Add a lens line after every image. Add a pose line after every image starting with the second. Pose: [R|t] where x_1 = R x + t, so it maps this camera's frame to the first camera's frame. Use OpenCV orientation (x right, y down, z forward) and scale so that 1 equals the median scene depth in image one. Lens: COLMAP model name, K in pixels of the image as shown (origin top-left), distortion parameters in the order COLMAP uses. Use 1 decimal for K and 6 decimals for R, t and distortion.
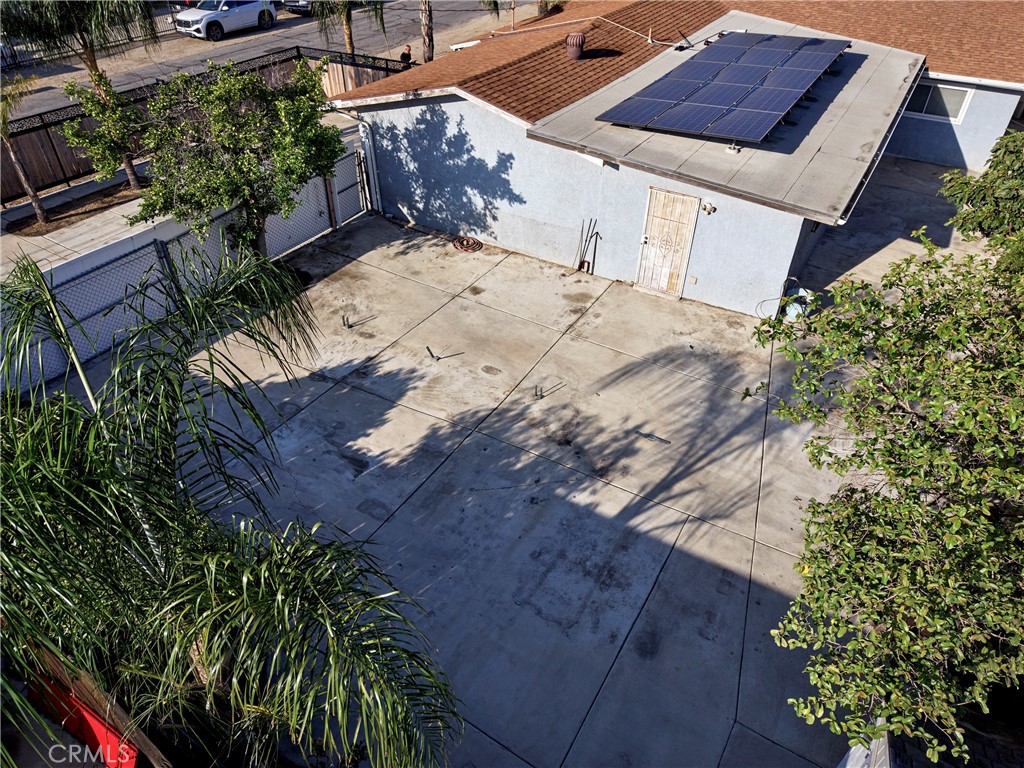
lens RADIAL K [[694.8, 0, 512.0], [0, 694.8, 384.0], [0, 0, 1]] dist [-0.006568, -0.007142]
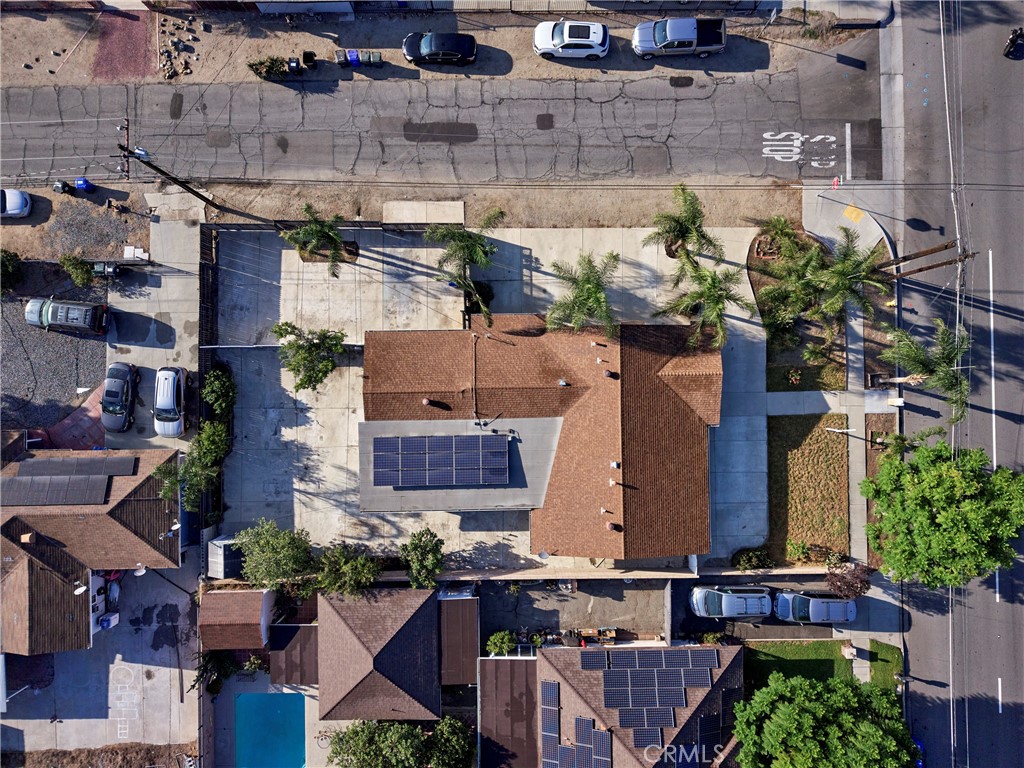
lens RADIAL K [[679.1, 0, 515.2], [0, 679.1, 388.4], [0, 0, 1]] dist [0.039864, -0.041651]
pose [[0.529702, 0.848158, -0.006585, 0.322358], [-0.524100, 0.333401, 0.783686, -3.588029], [0.666885, -0.411669, 0.621123, -0.505151]]
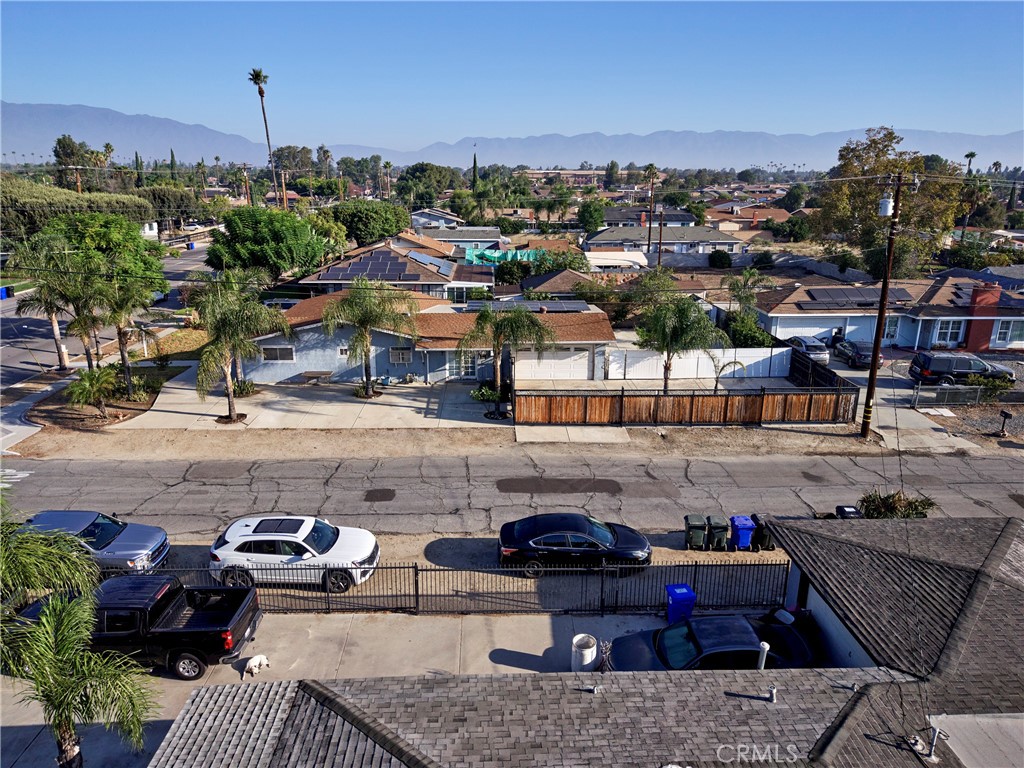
lens RADIAL K [[683.7, 0, 512.0], [0, 683.7, 384.0], [0, 0, 1]] dist [0.039184, -0.044588]
pose [[-0.548579, -0.245116, 0.799362, -2.738964], [0.514068, 0.655118, 0.553674, -2.439125], [-0.659391, 0.714660, -0.233377, 2.518595]]
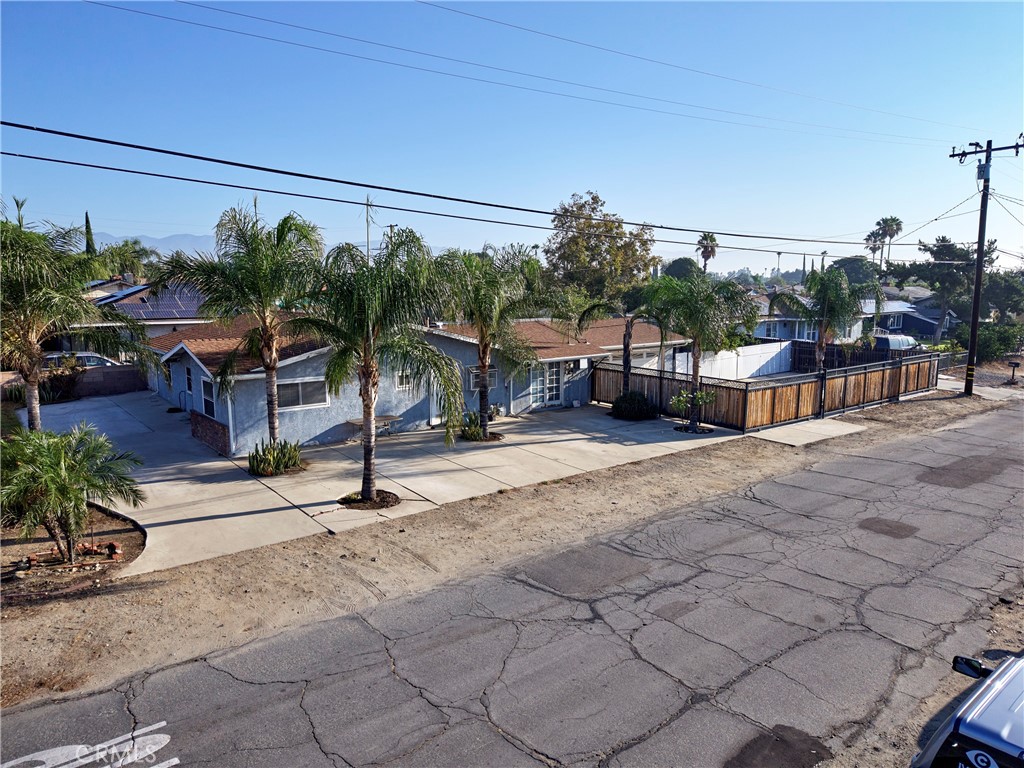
lens RADIAL K [[679.1, 0, 515.2], [0, 679.1, 388.4], [0, 0, 1]] dist [0.039864, -0.041651]
pose [[-0.940871, -0.059149, 0.333562, -0.615276], [0.204334, 0.686270, 0.698055, -2.432931], [-0.270203, 0.724938, -0.633606, 3.349994]]
